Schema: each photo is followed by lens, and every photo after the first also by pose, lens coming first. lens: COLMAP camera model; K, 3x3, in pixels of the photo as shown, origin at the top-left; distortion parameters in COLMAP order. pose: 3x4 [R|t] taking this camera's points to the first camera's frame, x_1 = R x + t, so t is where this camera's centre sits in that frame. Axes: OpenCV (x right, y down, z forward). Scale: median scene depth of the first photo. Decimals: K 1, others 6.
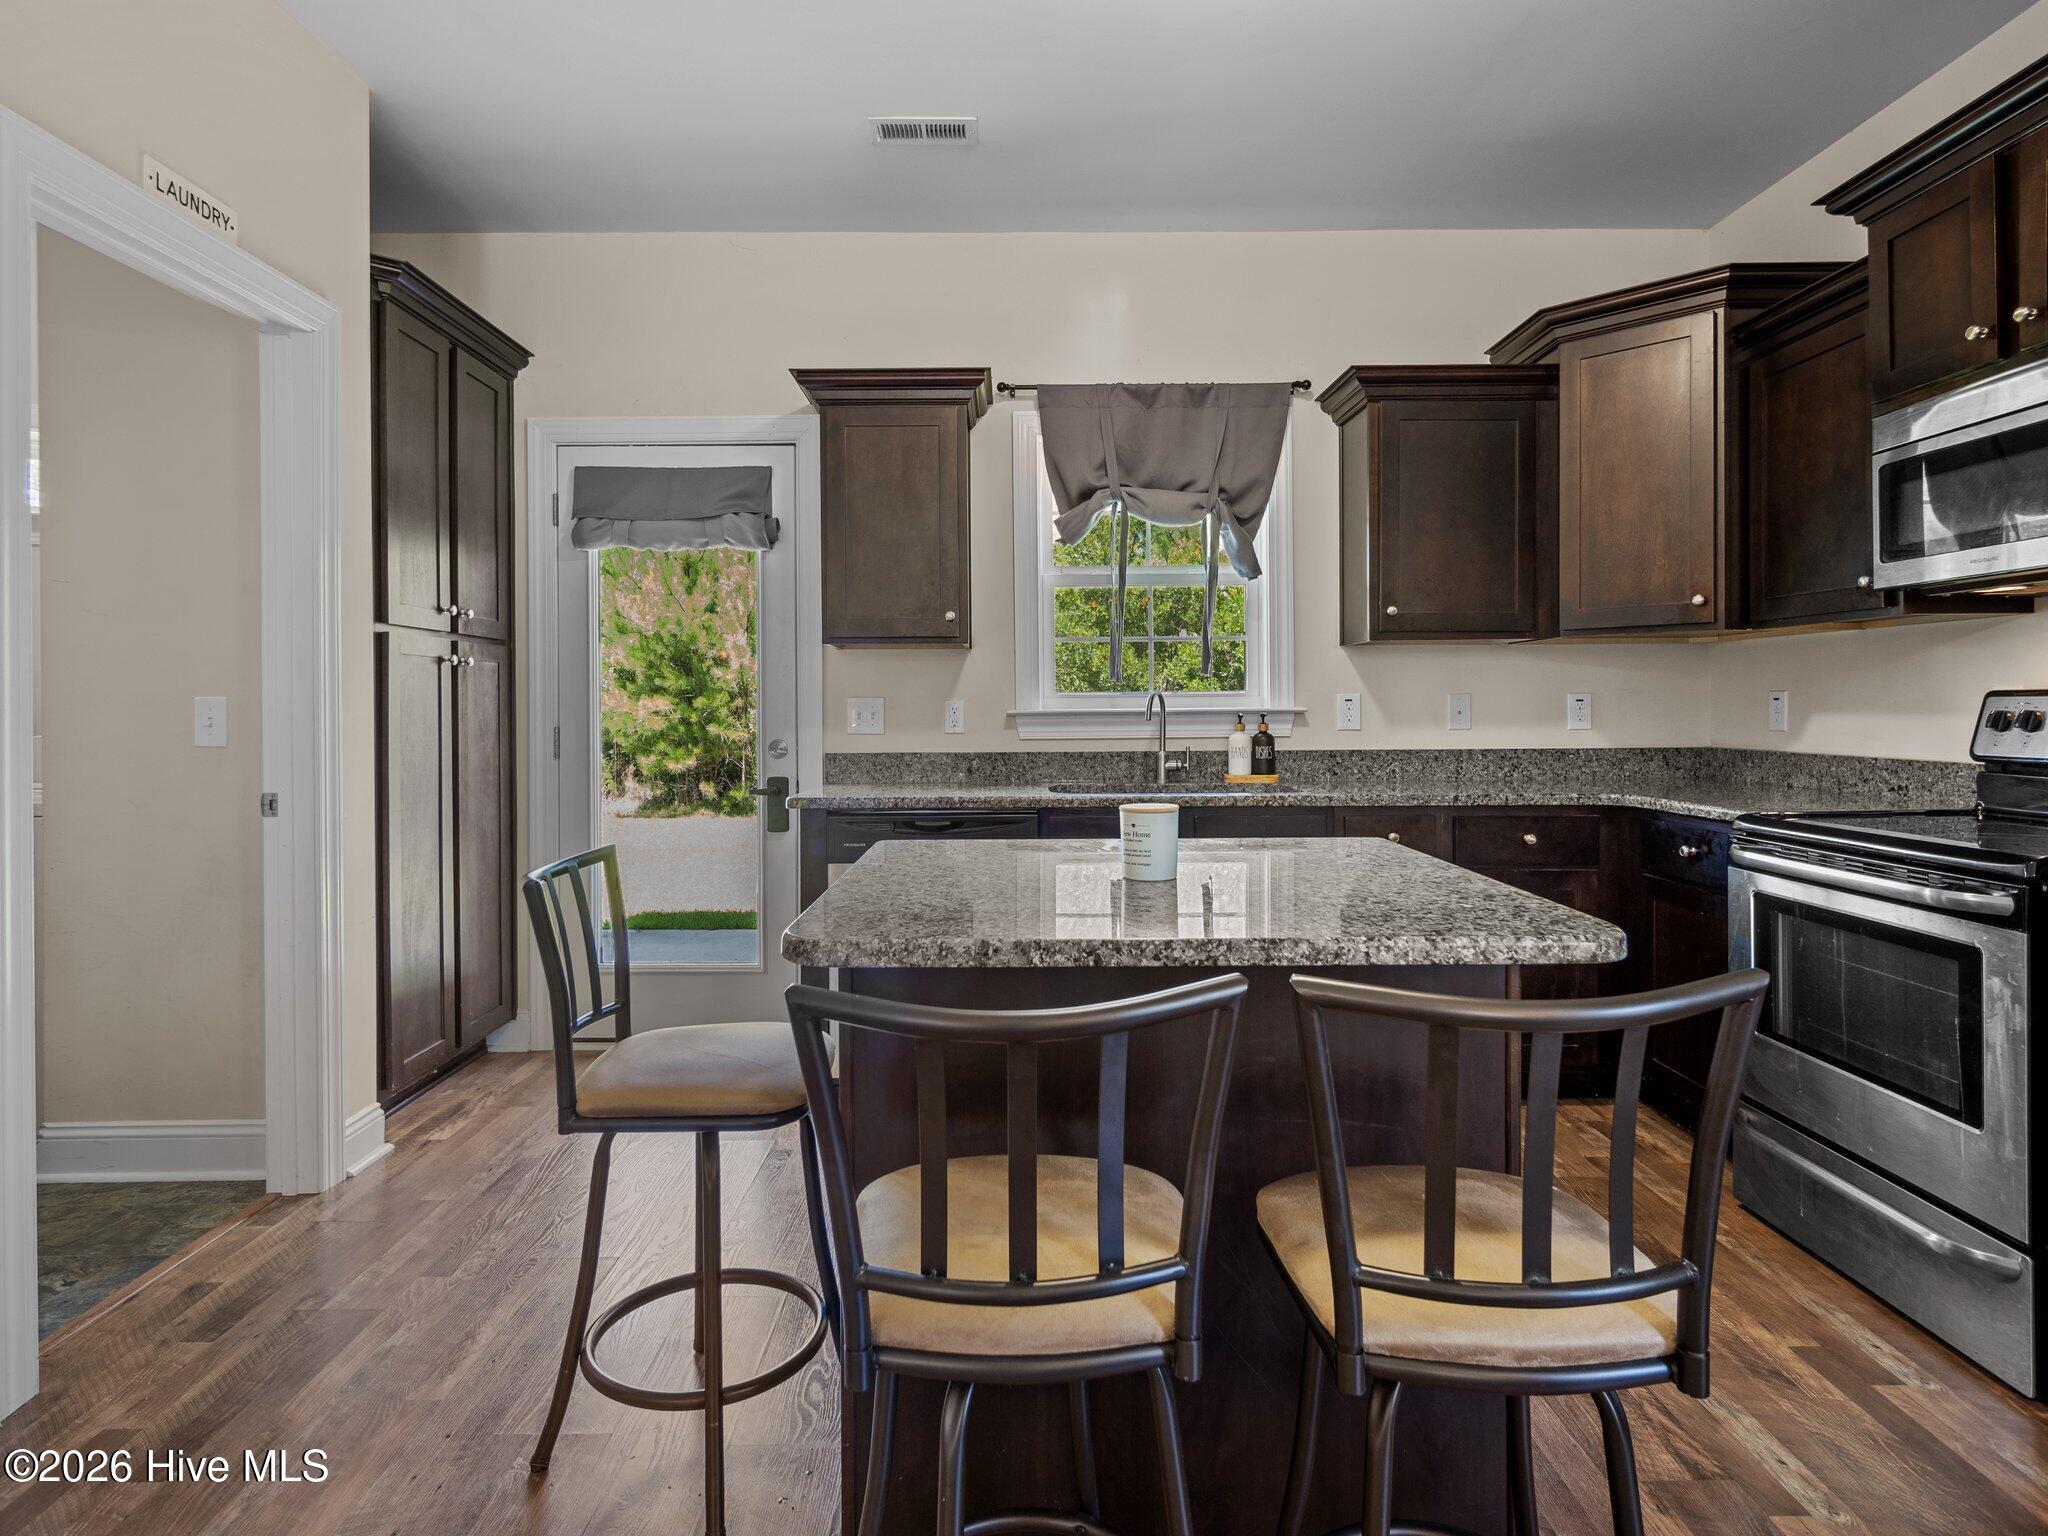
lens RADIAL K [[1109.4, 0, 1021.1], [0, 1109.4, 713.0], [0, 0, 1]] dist [-0.001506, -0.000985]
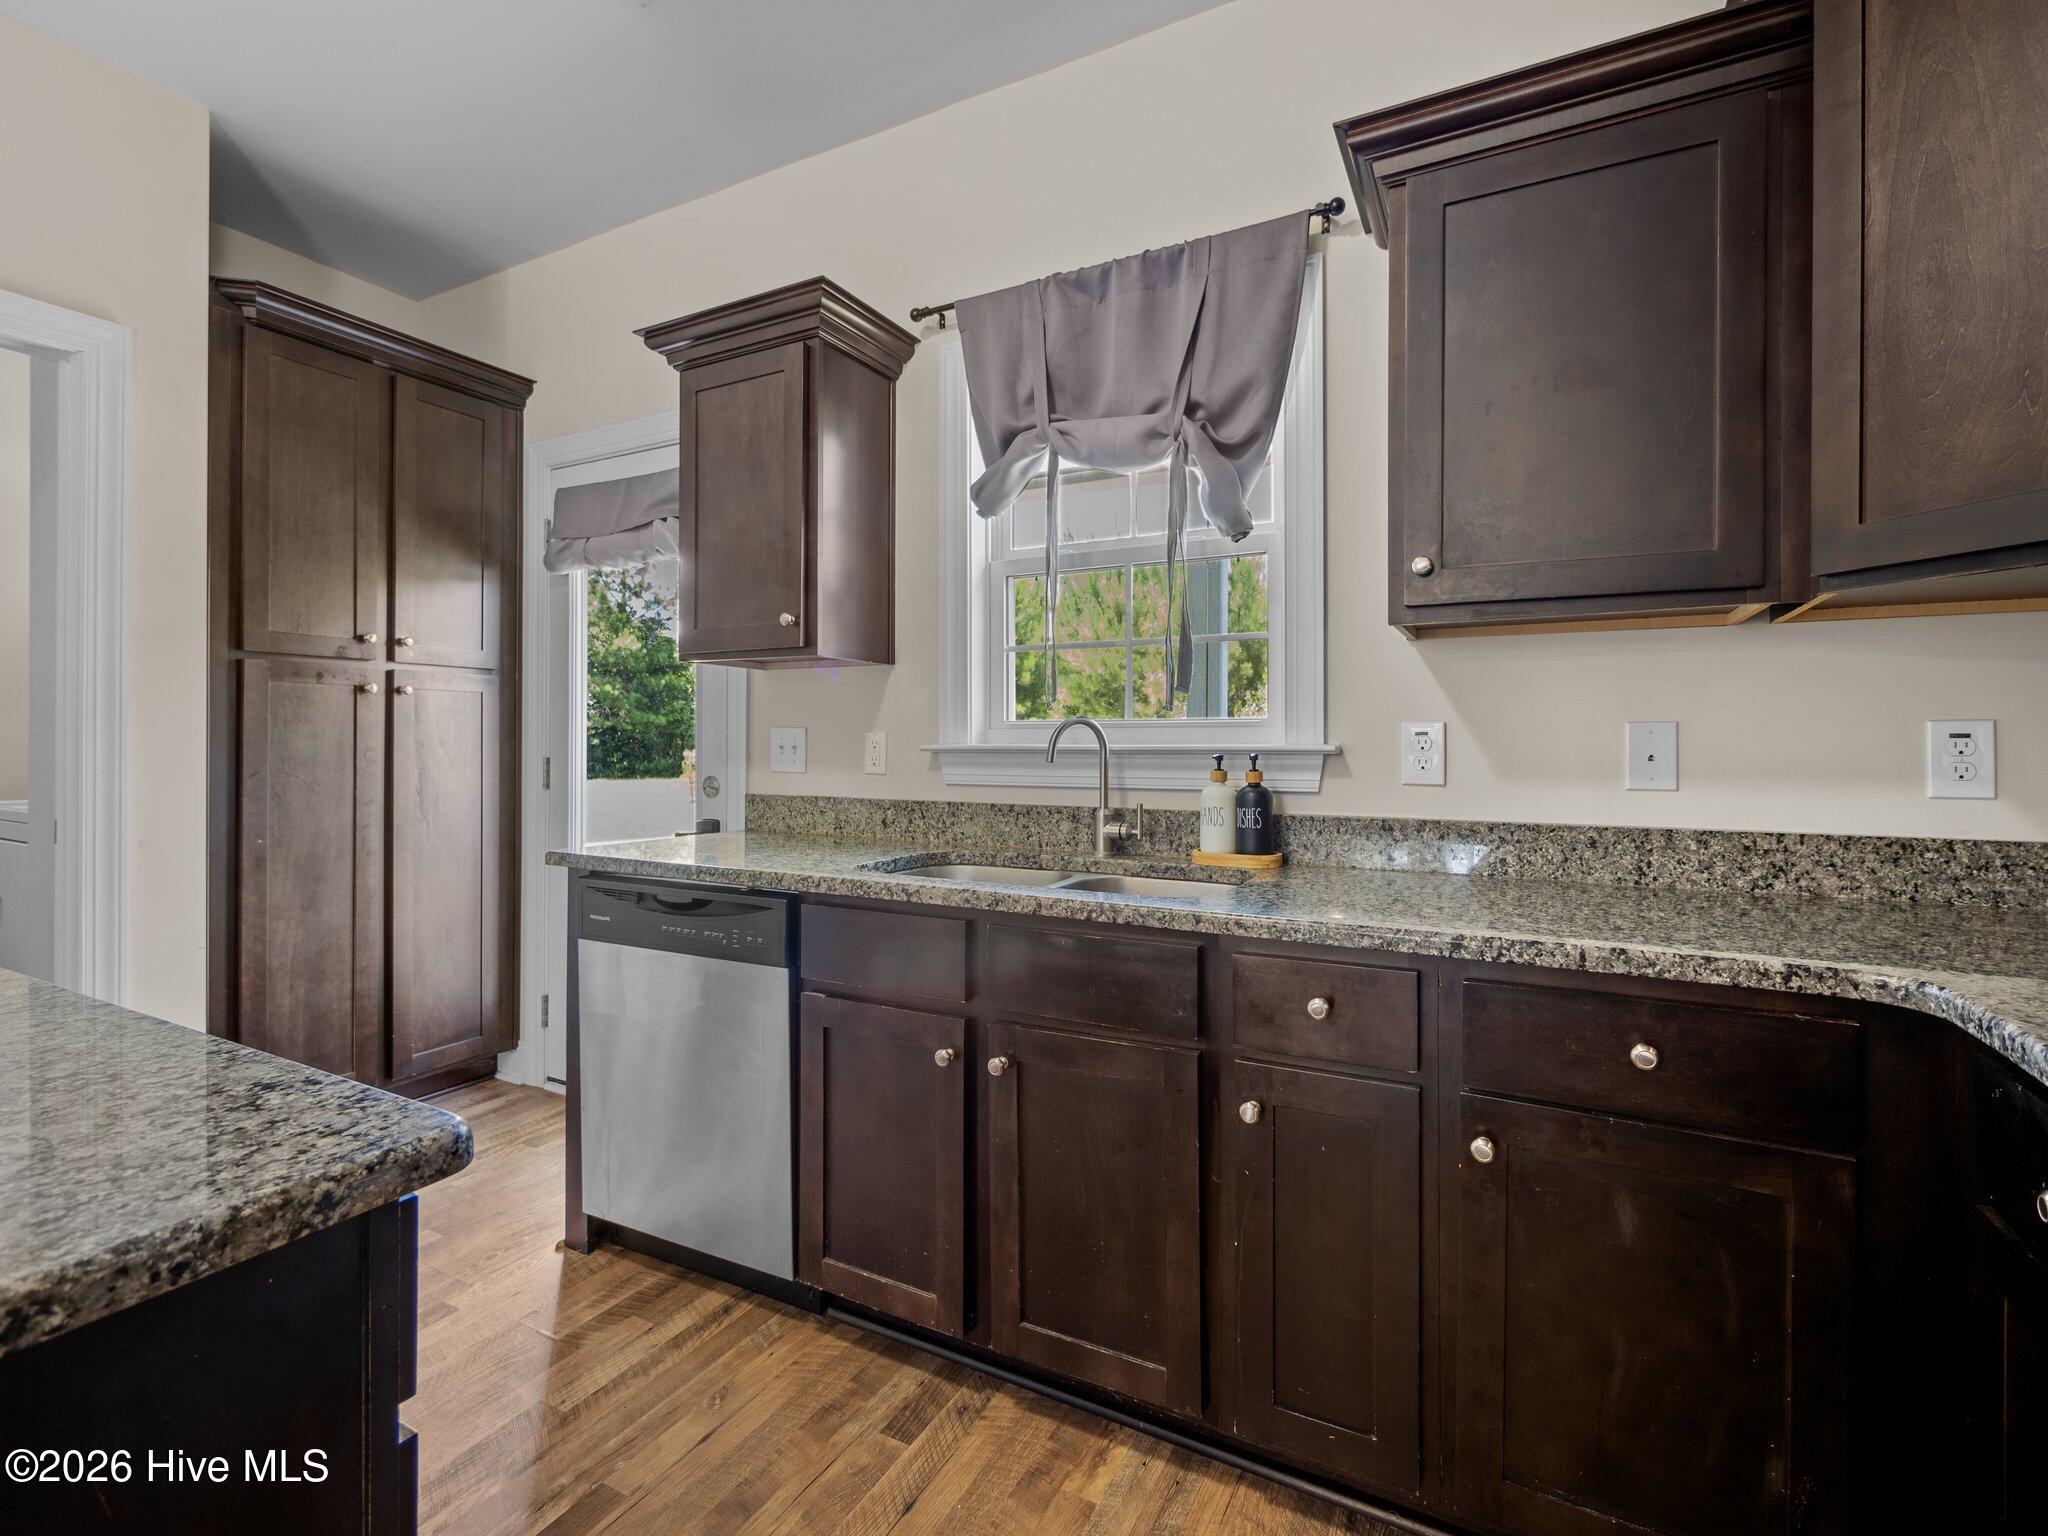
lens RADIAL K [[951.9, 0, 1019.8], [0, 951.9, 740.5], [0, 0, 1]] dist [0.001622, 0.000376]
pose [[0.880024, 0.008232, -0.474858, 0.354996], [-0.009587, 0.999954, -0.000433, -0.006054], [0.474833, 0.004934, 0.880062, 0.469512]]
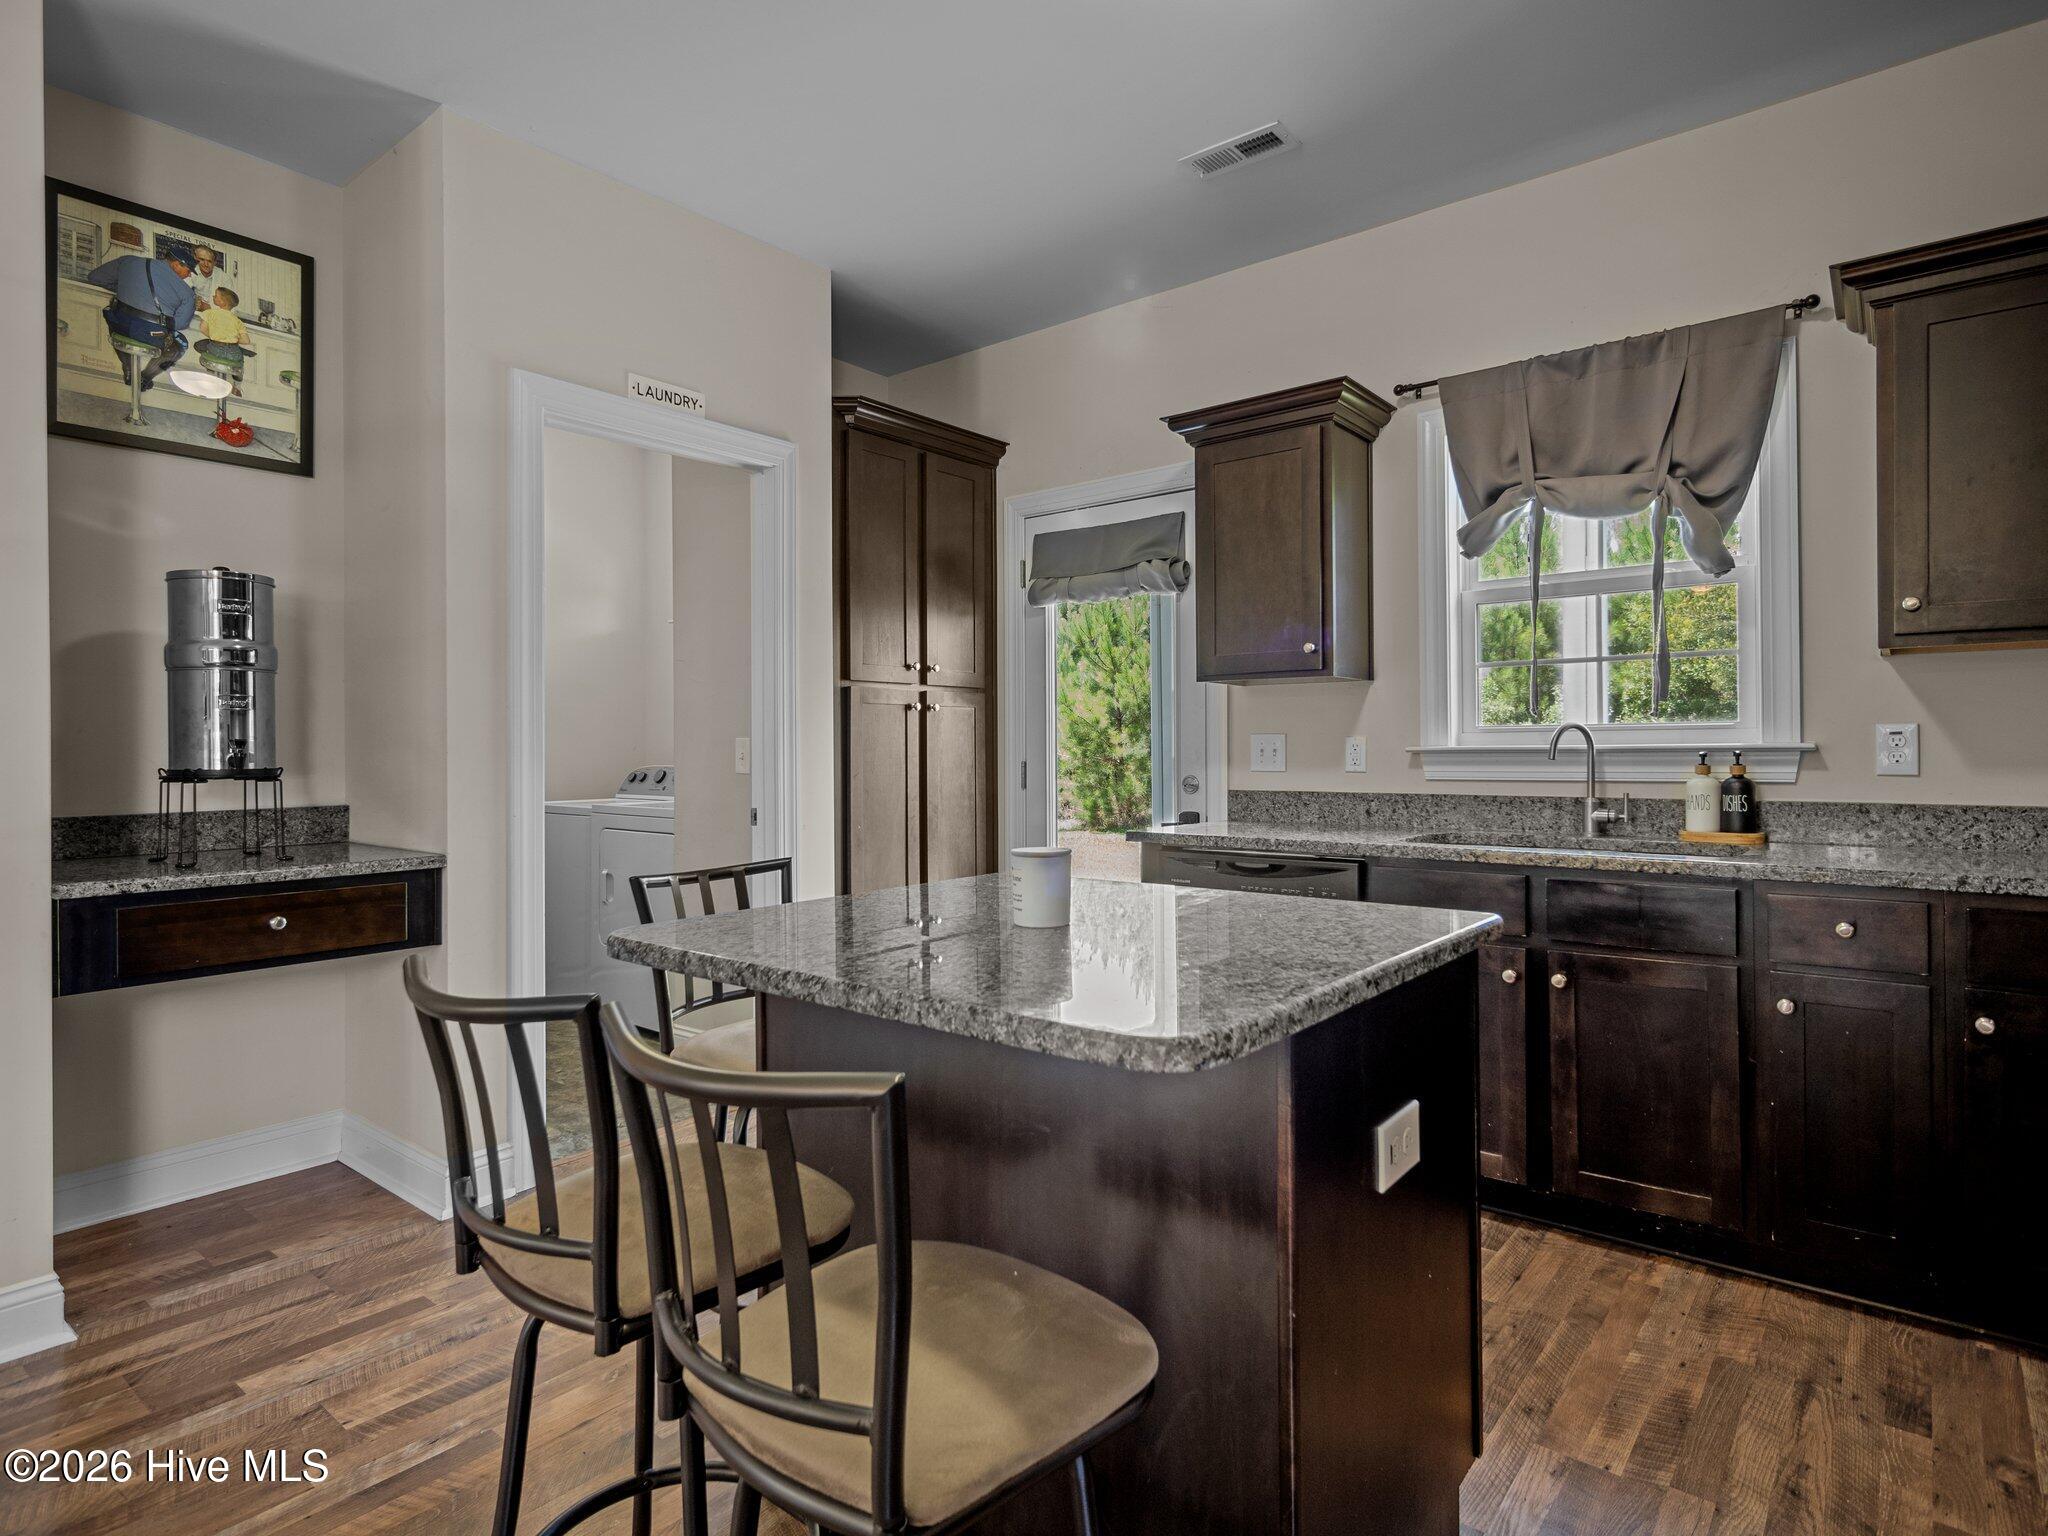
lens RADIAL K [[1103.2, 0, 1021.3], [0, 1103.2, 747.9], [0, 0, 1]] dist [-0.001224, 0.000572]
pose [[0.774112, 0.000951, -0.633047, 0.315670], [-0.000504, 0.999999, 0.000886, -0.002673], [0.633048, -0.000367, 0.774113, 0.108776]]
